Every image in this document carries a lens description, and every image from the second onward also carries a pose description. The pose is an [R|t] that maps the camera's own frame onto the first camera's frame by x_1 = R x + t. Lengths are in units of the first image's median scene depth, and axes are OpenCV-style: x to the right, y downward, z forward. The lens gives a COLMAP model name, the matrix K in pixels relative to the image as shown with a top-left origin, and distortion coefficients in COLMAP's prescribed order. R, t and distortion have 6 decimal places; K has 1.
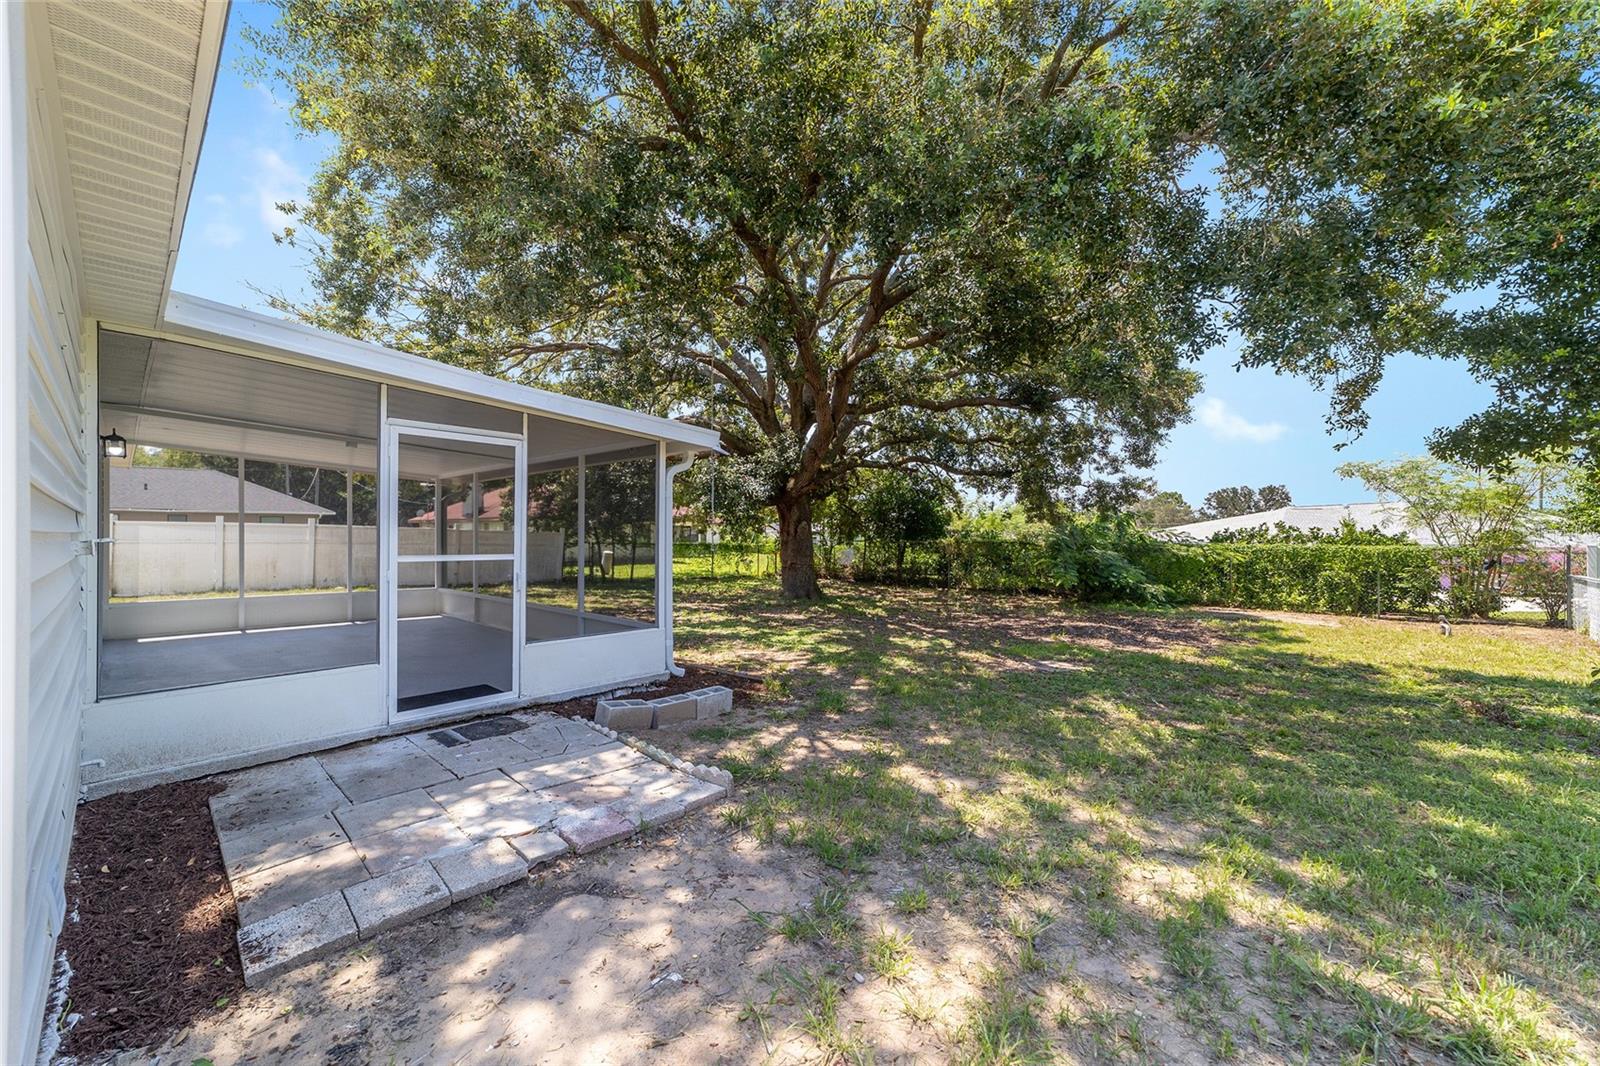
lens RADIAL K [[613.9, 0, 782.2], [0, 613.9, 535.9], [0, 0, 1]] dist [-0.015318, 0.008311]
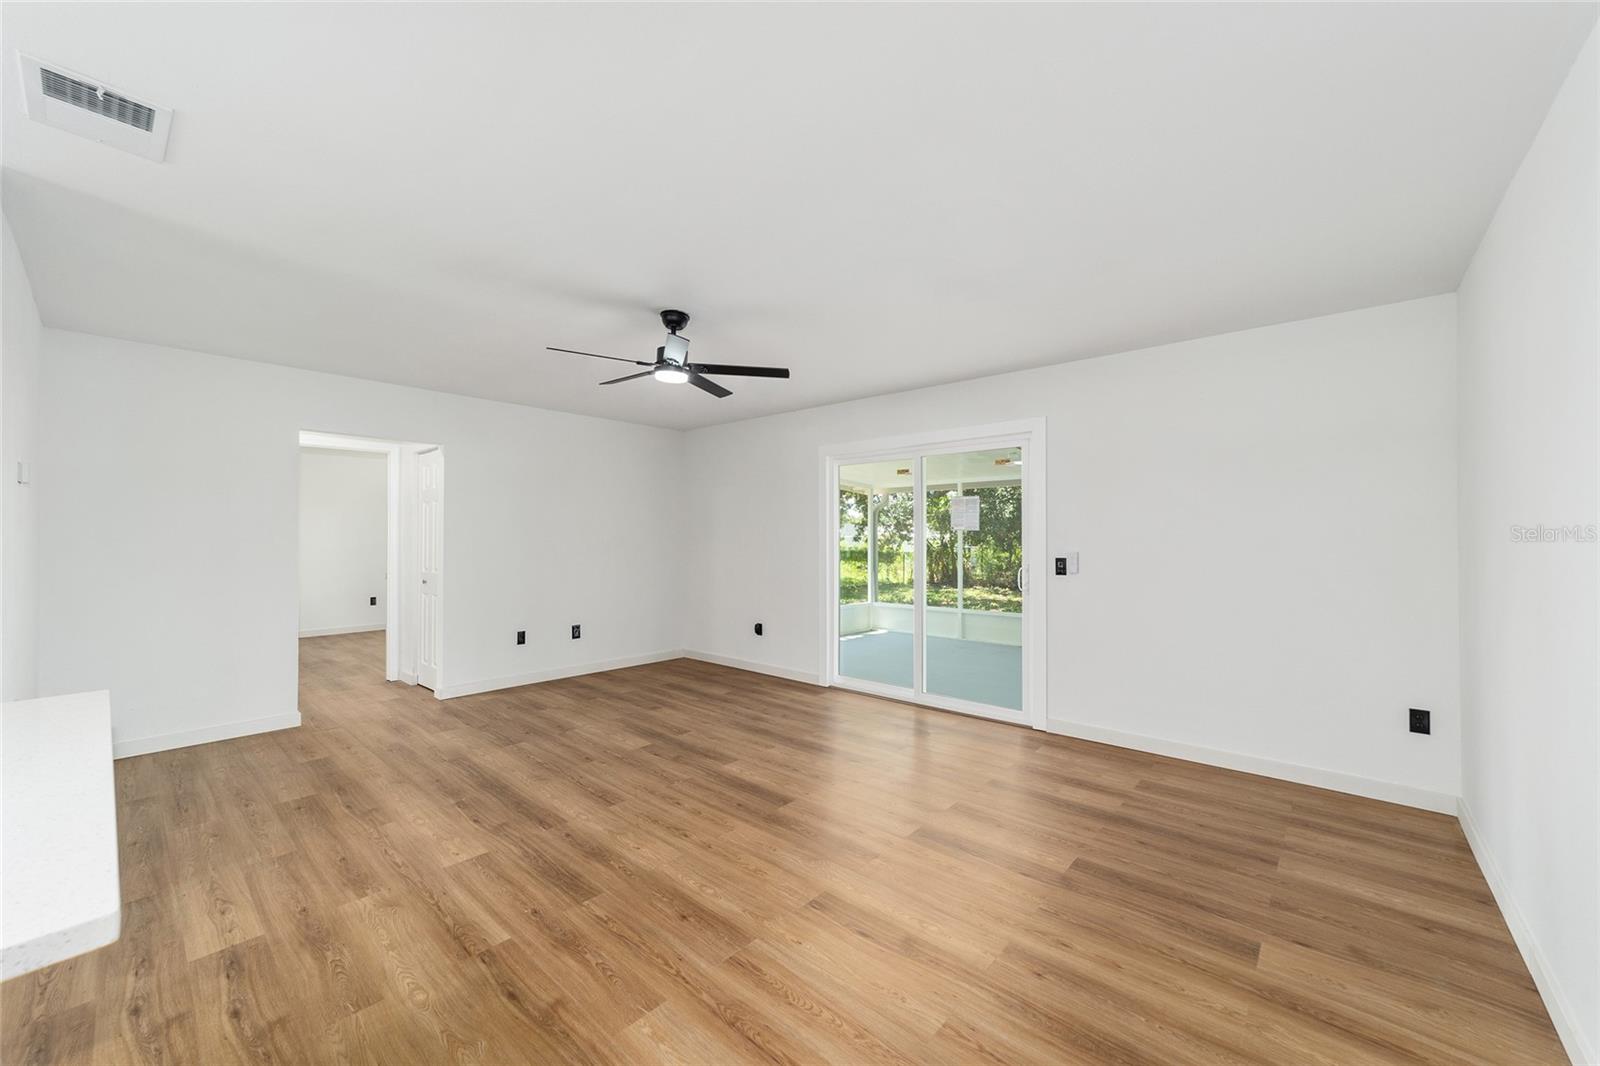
lens RADIAL K [[613.9, 0, 799.1], [0, 613.9, 531.9], [0, 0, 1]] dist [-0.015318, 0.008311]
pose [[0.999749, -0.002546, 0.022253, -0.305679], [0.002880, 0.999883, -0.015025, -0.004842], [-0.022212, 0.015086, 0.999639, 0.013268]]
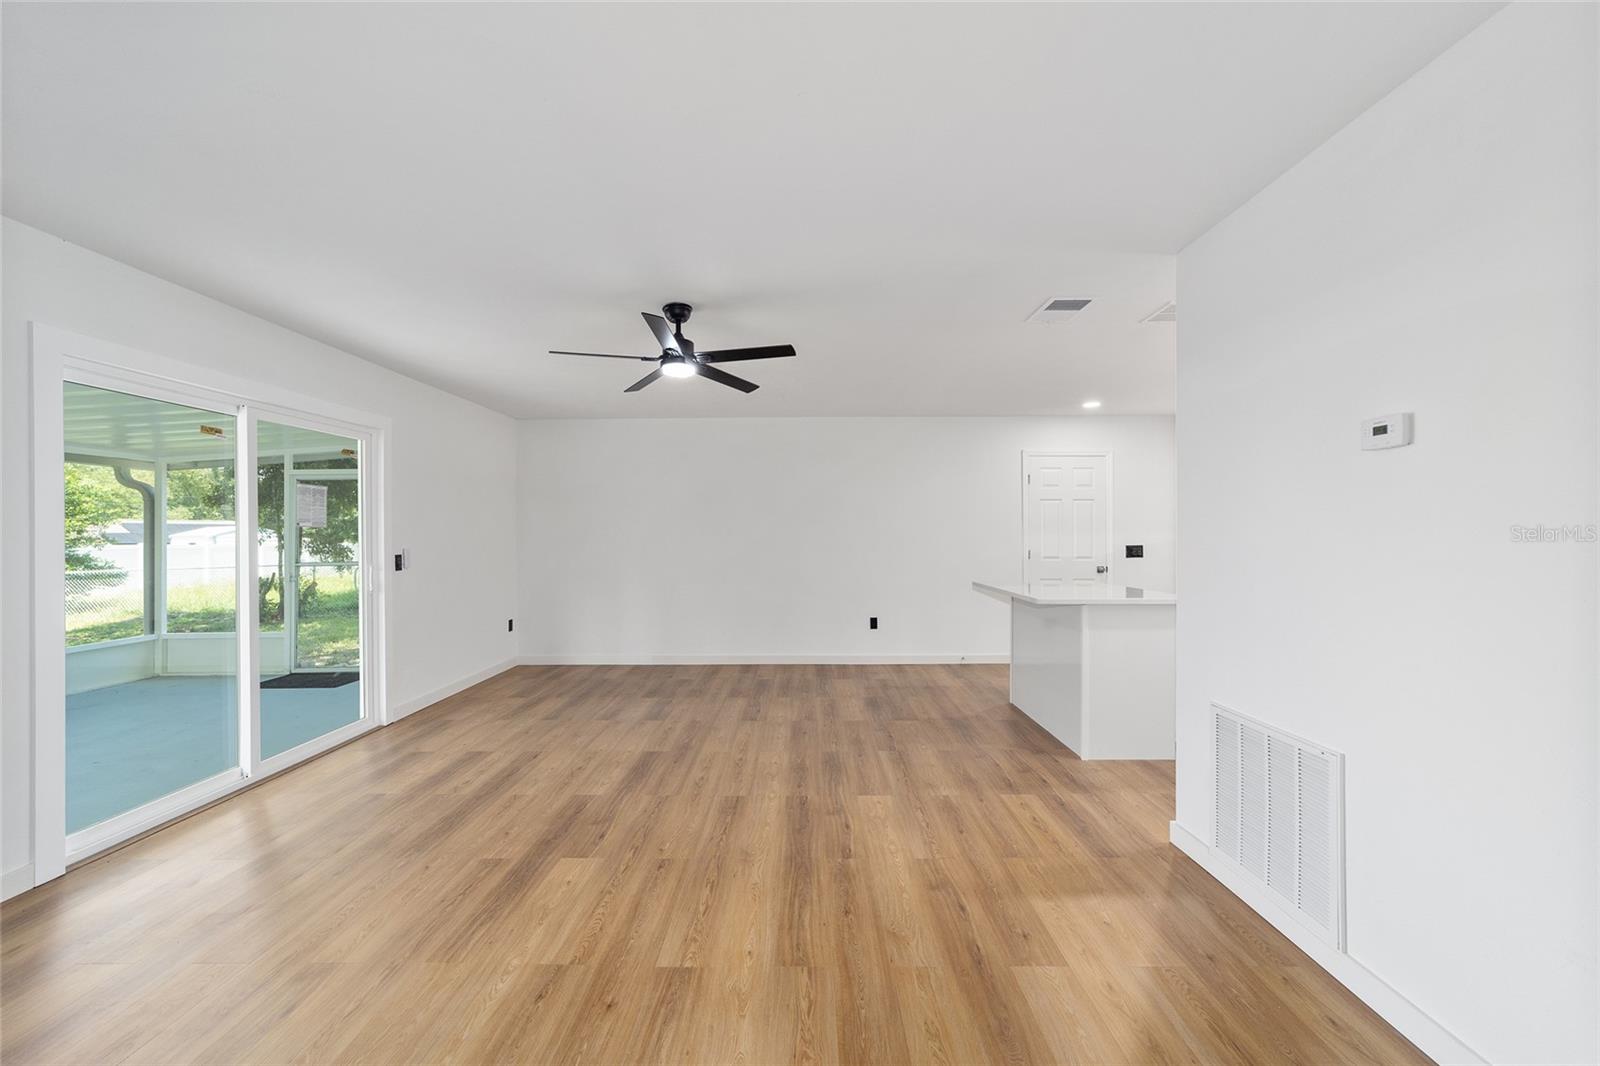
lens RADIAL K [[613.9, 0, 795.9], [0, 613.9, 530.0], [0, 0, 1]] dist [-0.015318, 0.008311]
pose [[-0.669260, 0.005369, 0.743009, -0.452766], [0.005193, 0.999983, -0.002549, -0.006237], [-0.743010, 0.002152, -0.669277, 0.229203]]
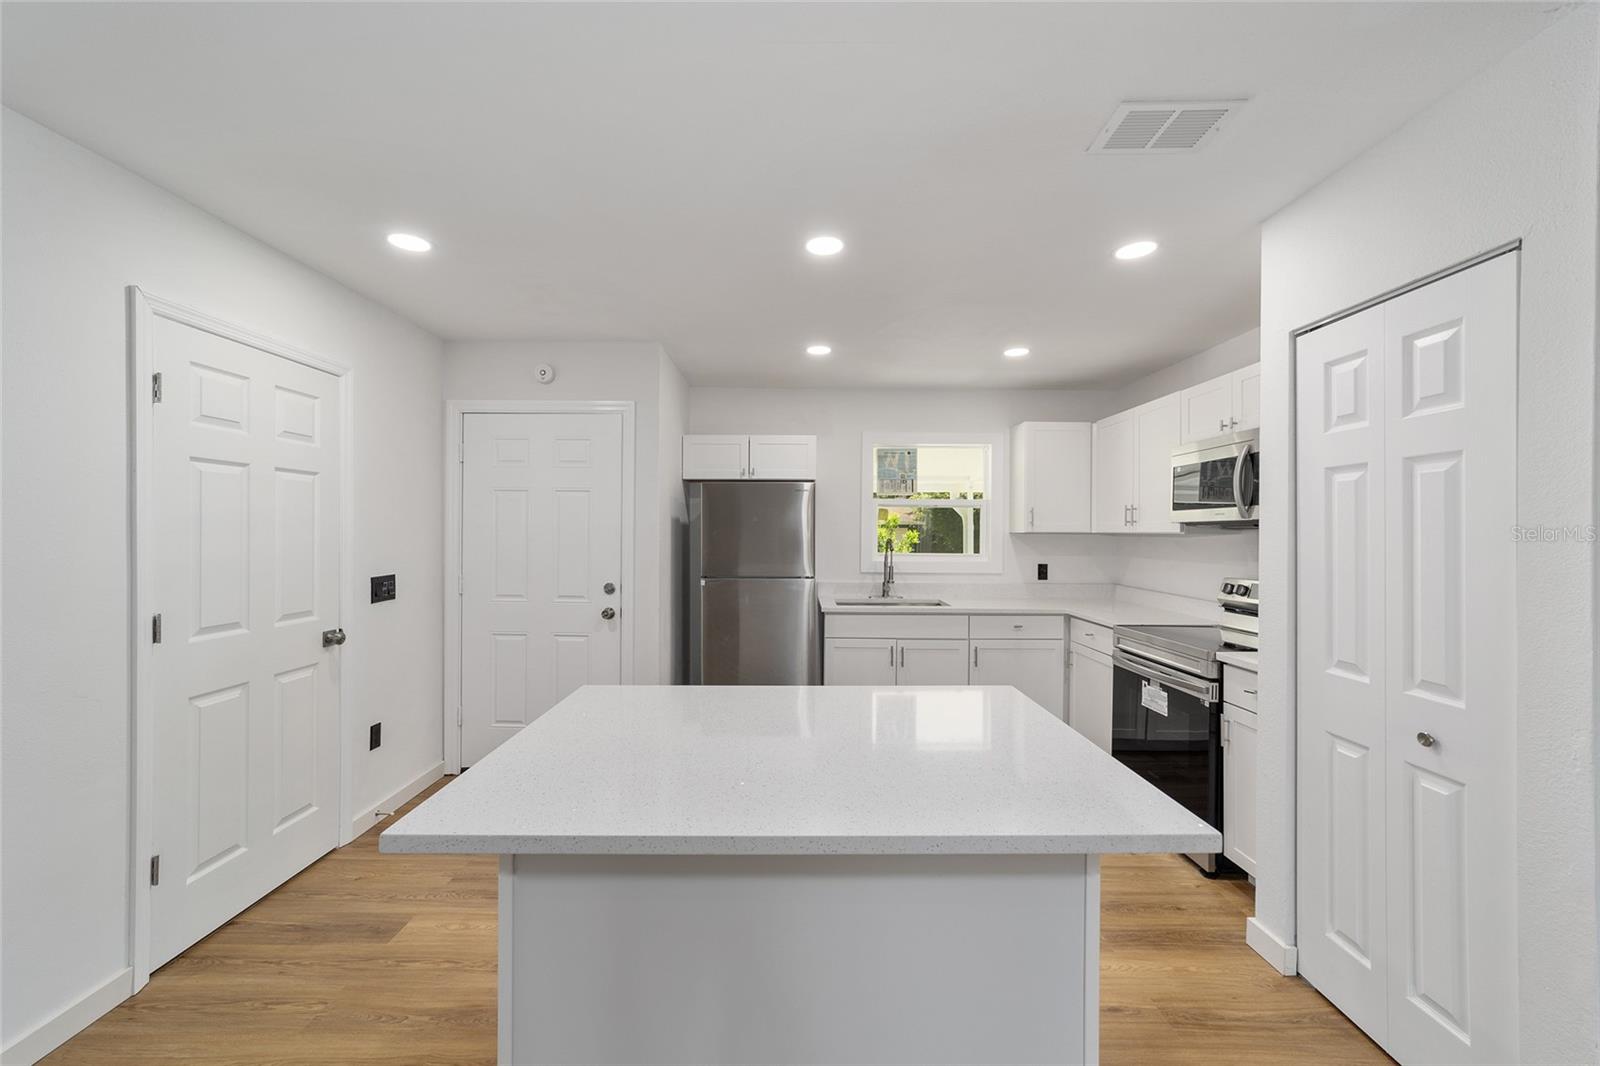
lens RADIAL K [[613.9, 0, 797.5], [0, 613.9, 532.7], [0, 0, 1]] dist [-0.015318, 0.008311]
pose [[-0.734119, -0.002819, -0.679015, -0.327687], [-0.009910, 0.999929, 0.006564, -0.010350], [0.678949, 0.011548, -0.734095, 0.092223]]
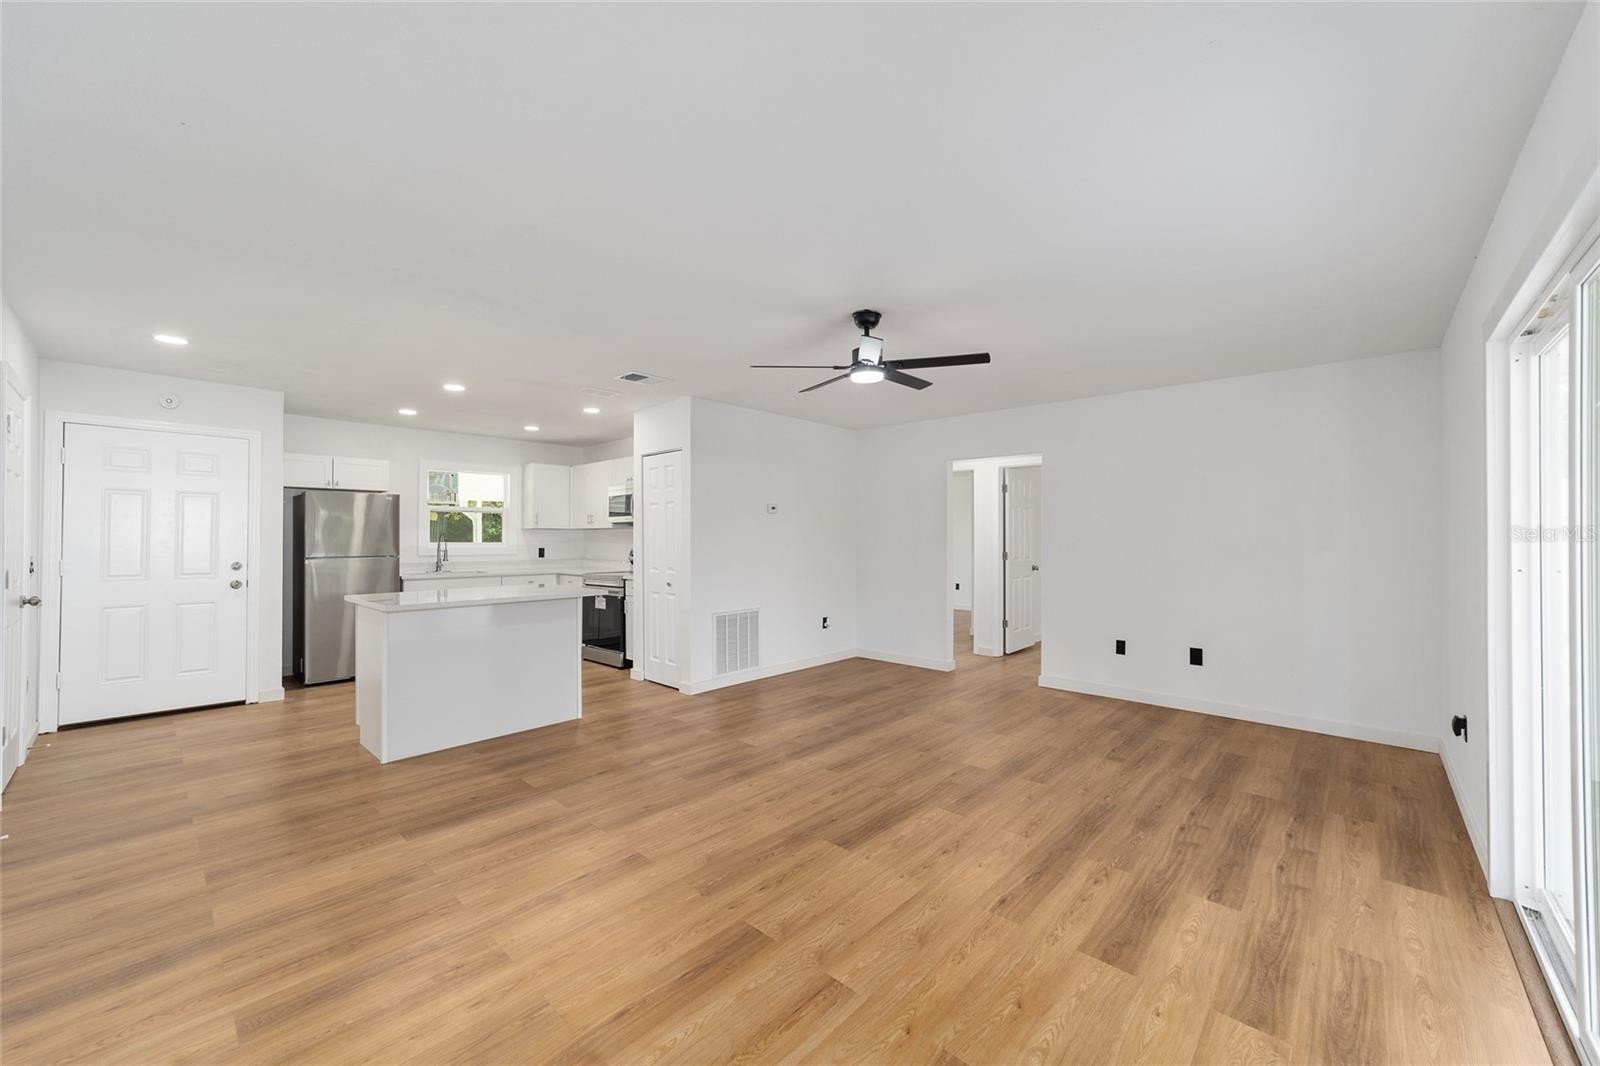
lens RADIAL K [[613.9, 0, 795.3], [0, 613.9, 531.4], [0, 0, 1]] dist [-0.015318, 0.008311]
pose [[-0.005750, -0.012576, -0.999904, -0.189405], [-0.006015, 0.999903, -0.012541, -0.005224], [0.999965, 0.005943, -0.005825, 0.140028]]
